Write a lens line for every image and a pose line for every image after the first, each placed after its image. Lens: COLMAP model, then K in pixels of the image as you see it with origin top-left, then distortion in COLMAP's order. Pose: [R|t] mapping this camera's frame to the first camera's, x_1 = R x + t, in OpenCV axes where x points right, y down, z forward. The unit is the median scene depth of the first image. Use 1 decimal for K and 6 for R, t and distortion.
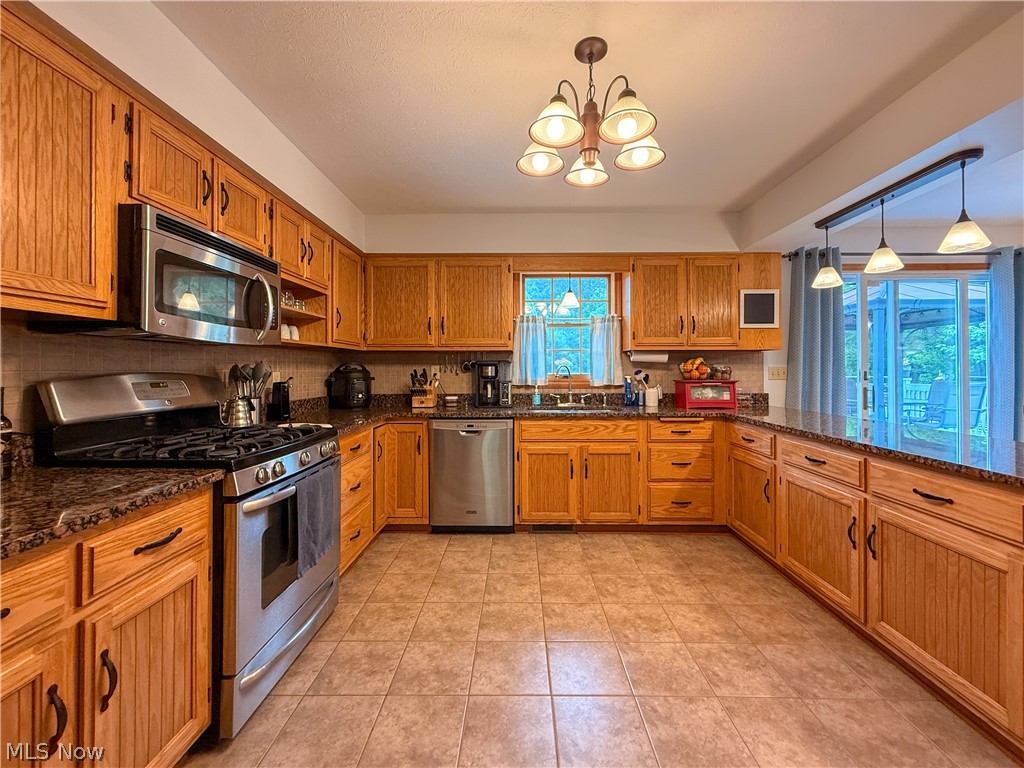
lens RADIAL K [[412.6, 0, 513.1], [0, 412.6, 365.3], [0, 0, 1]] dist [0.000411, 0.000055]
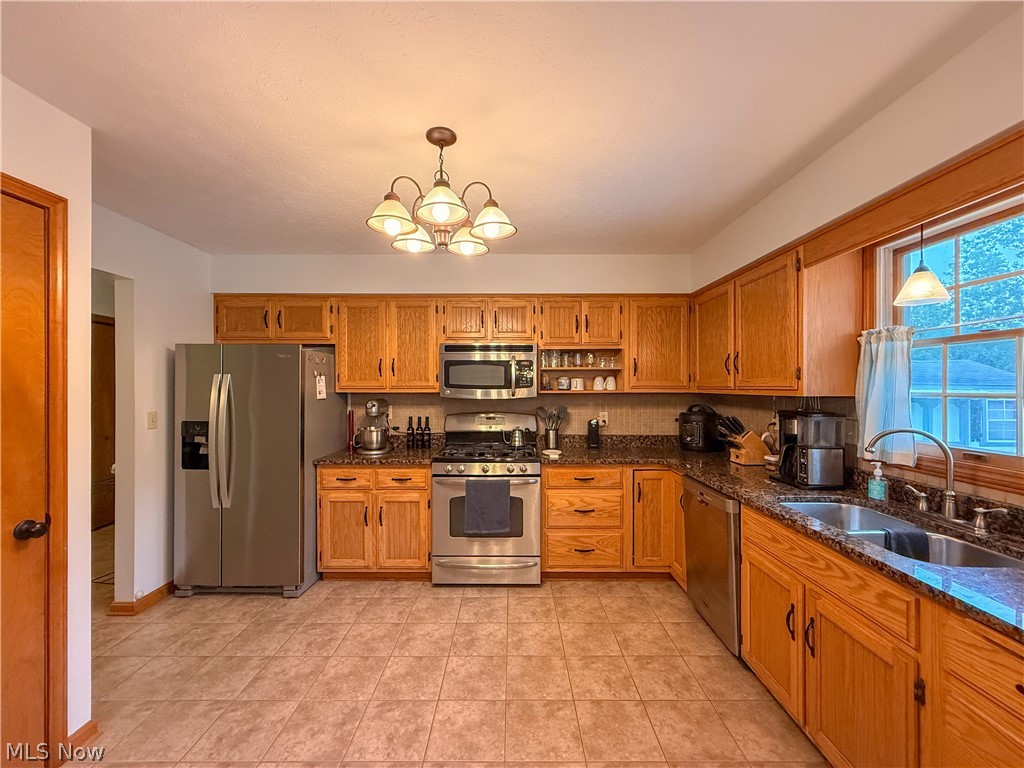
lens RADIAL K [[420.7, 0, 518.5], [0, 420.7, 380.7], [0, 0, 1]] dist [-0.000669, -0.000304]
pose [[0.013340, -0.009767, -0.999863, 0.874760], [0.011716, 0.999885, -0.009611, -0.083463], [0.999842, -0.011586, 0.013453, 0.797909]]
